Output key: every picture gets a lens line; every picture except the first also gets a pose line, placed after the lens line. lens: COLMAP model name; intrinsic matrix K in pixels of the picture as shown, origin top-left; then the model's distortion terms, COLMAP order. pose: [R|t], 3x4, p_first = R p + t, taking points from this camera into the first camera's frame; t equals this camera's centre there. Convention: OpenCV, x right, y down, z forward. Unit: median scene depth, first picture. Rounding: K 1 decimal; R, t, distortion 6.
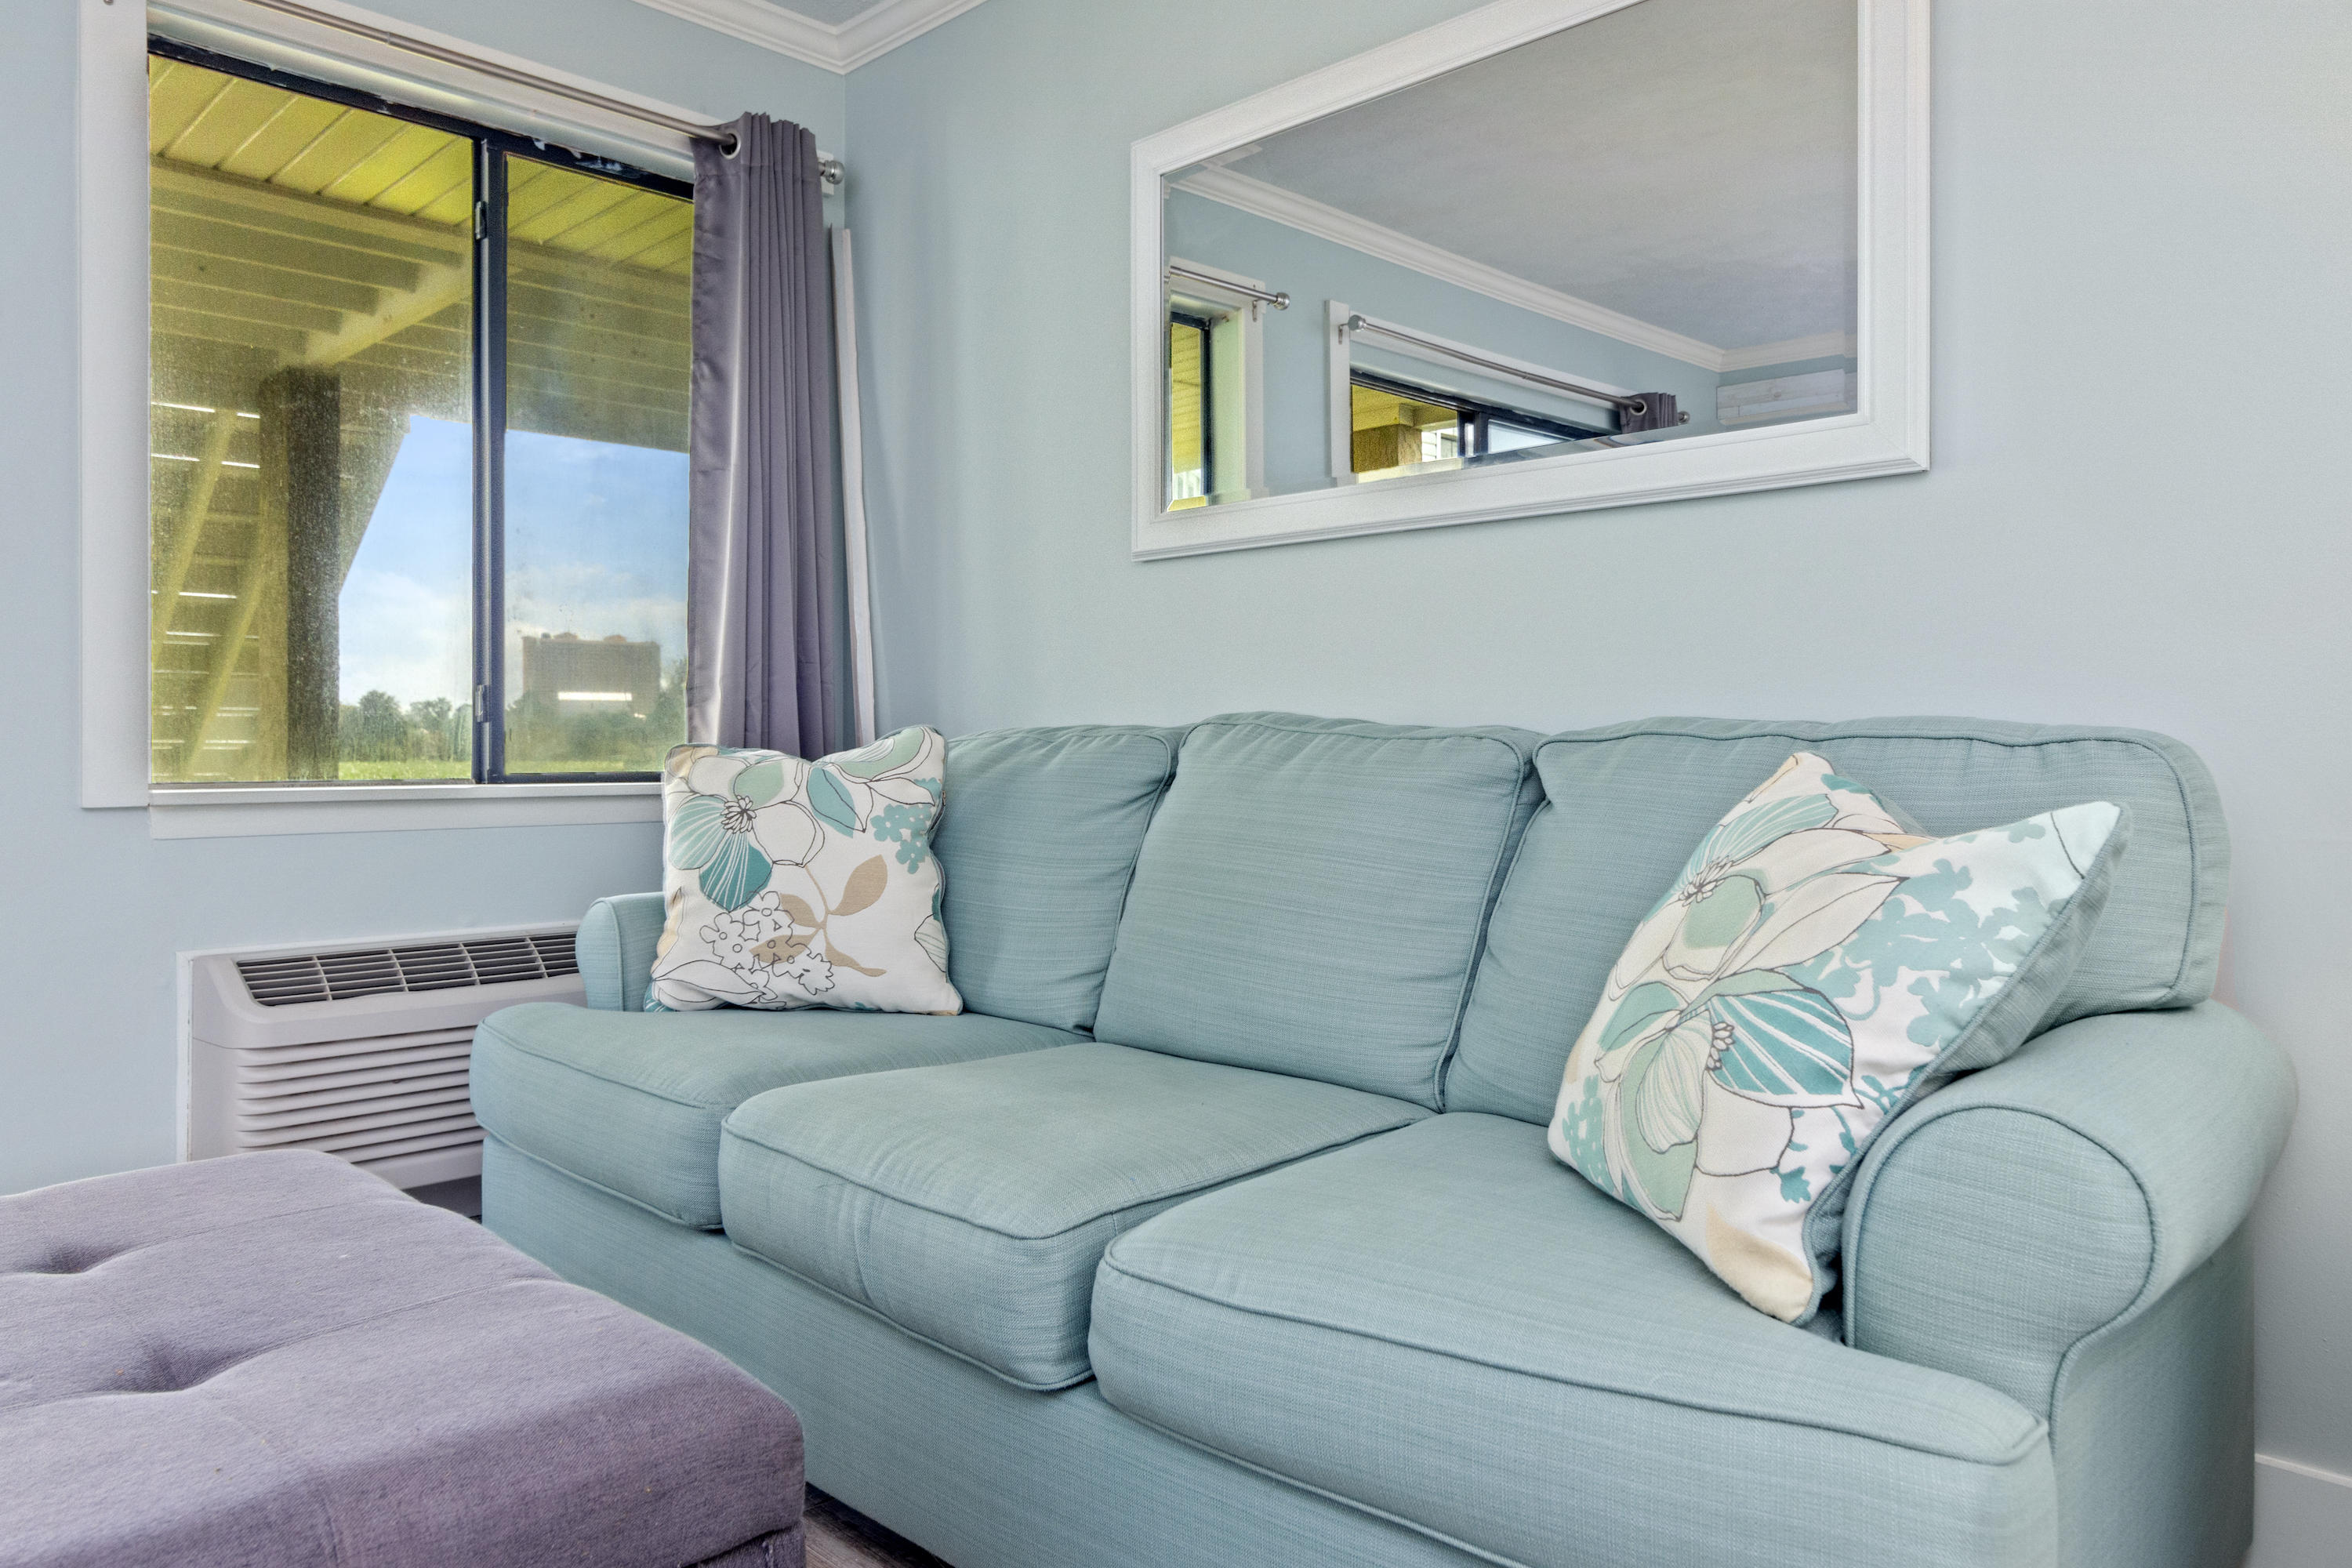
lens RADIAL K [[1568.3, 0, 1165.7], [0, 1568.3, 756.4], [0, 0, 1]] dist [0.004529, 0.001069]
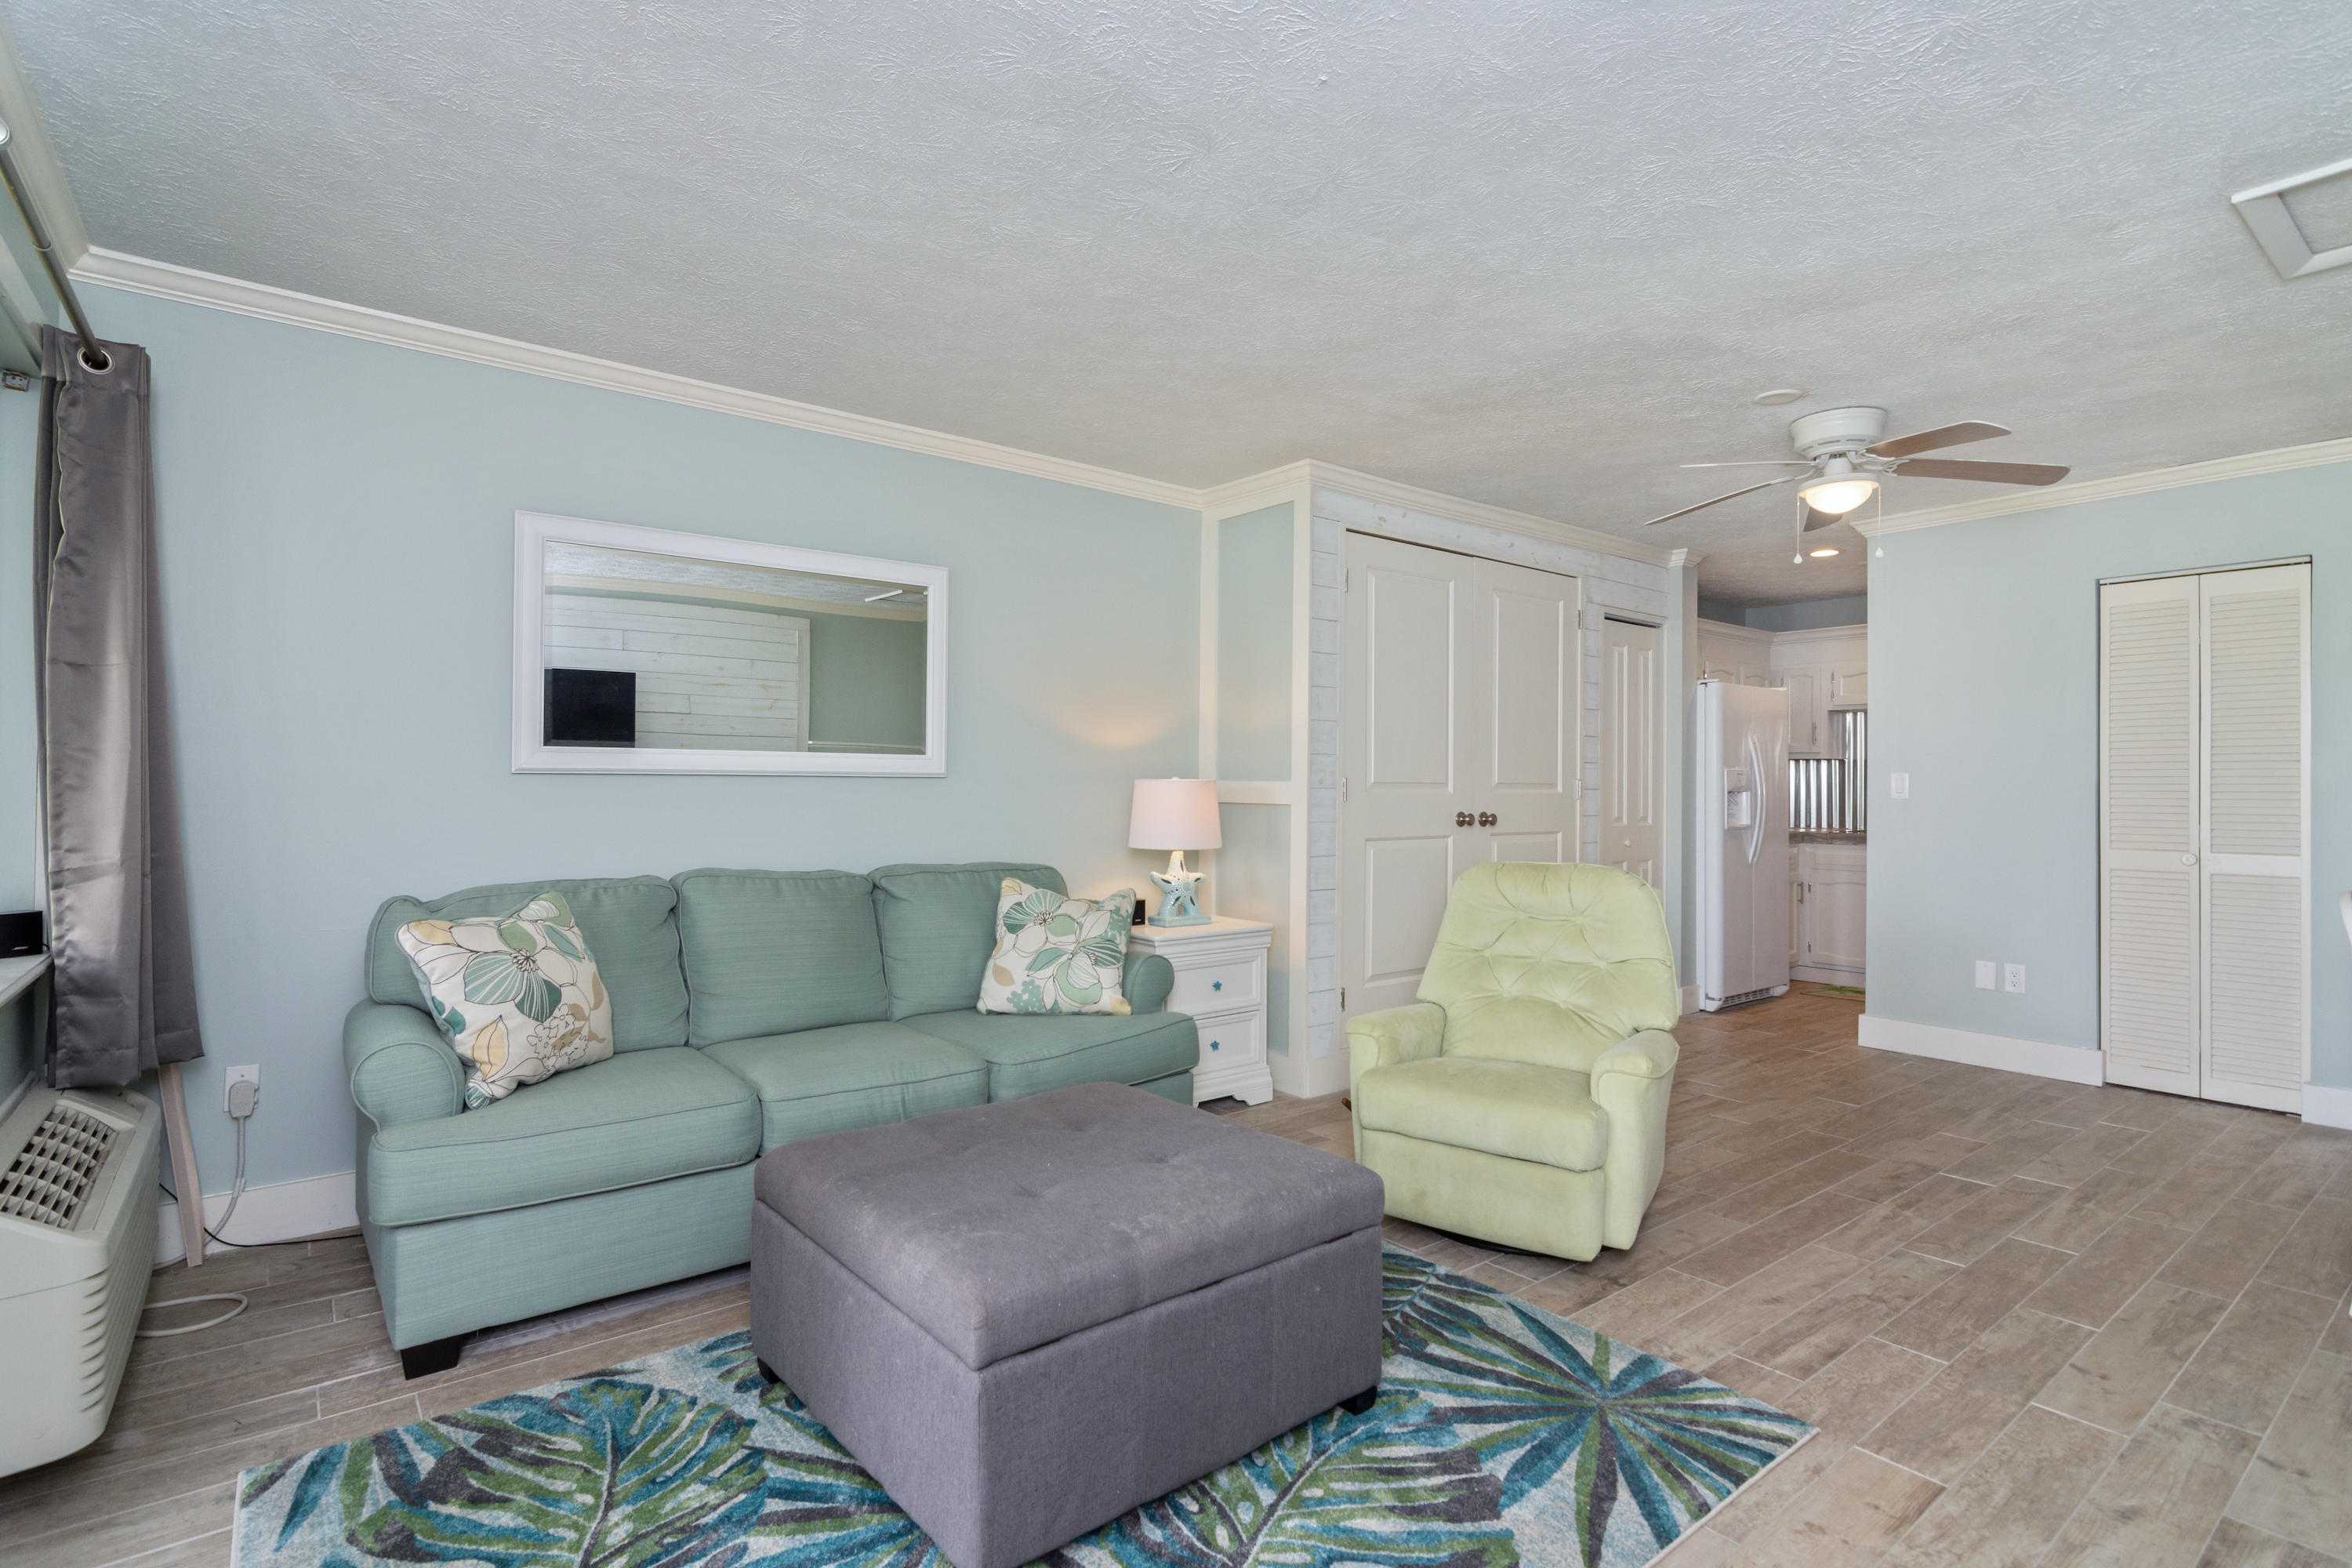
lens RADIAL K [[1142.2, 0, 1170.0], [0, 1142.2, 776.0], [0, 0, 1]] dist [0.002623, 0.001166]
pose [[0.114957, 0.006350, 0.993350, -1.561695], [0.000550, 0.999979, -0.006456, -0.161245], [-0.993370, 0.001288, 0.114951, 0.294093]]
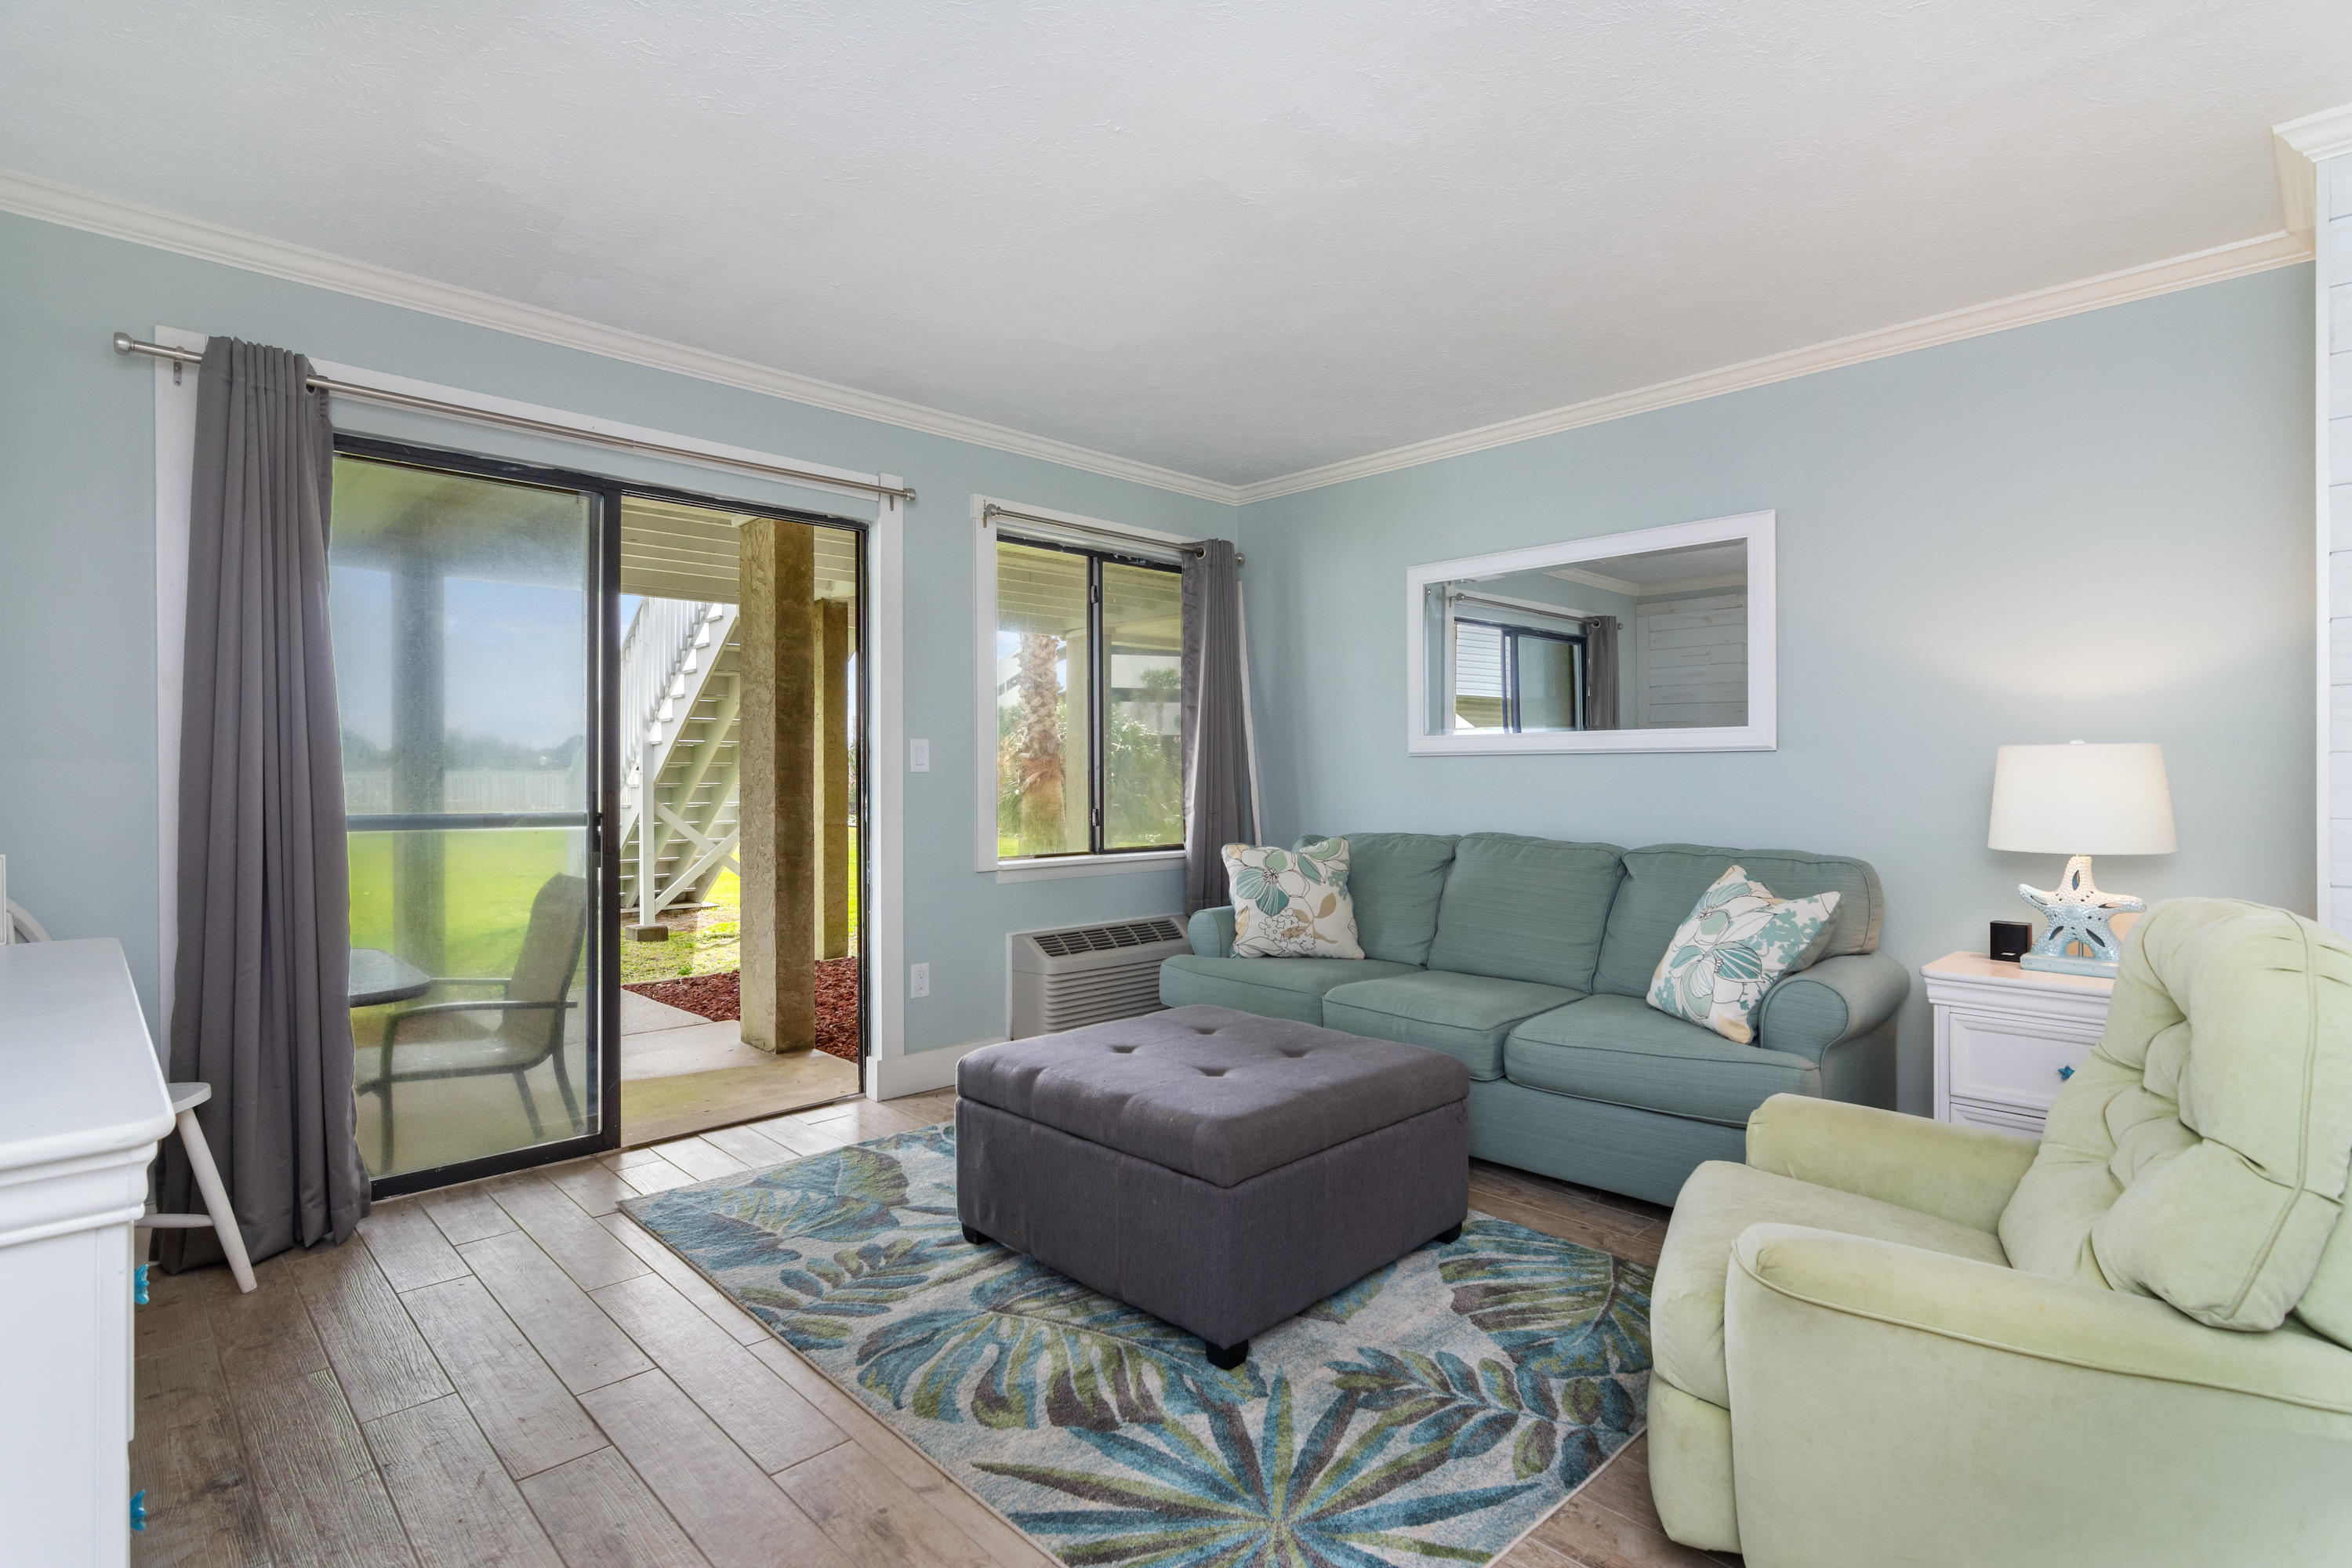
lens RADIAL K [[1142.2, 0, 1170.0], [0, 1142.2, 776.0], [0, 0, 1]] dist [0.002623, 0.001166]
pose [[0.999806, -0.004658, -0.019123, -0.466866], [0.004585, 0.999982, -0.003832, -0.129165], [0.019141, 0.003743, 0.999810, -0.883265]]
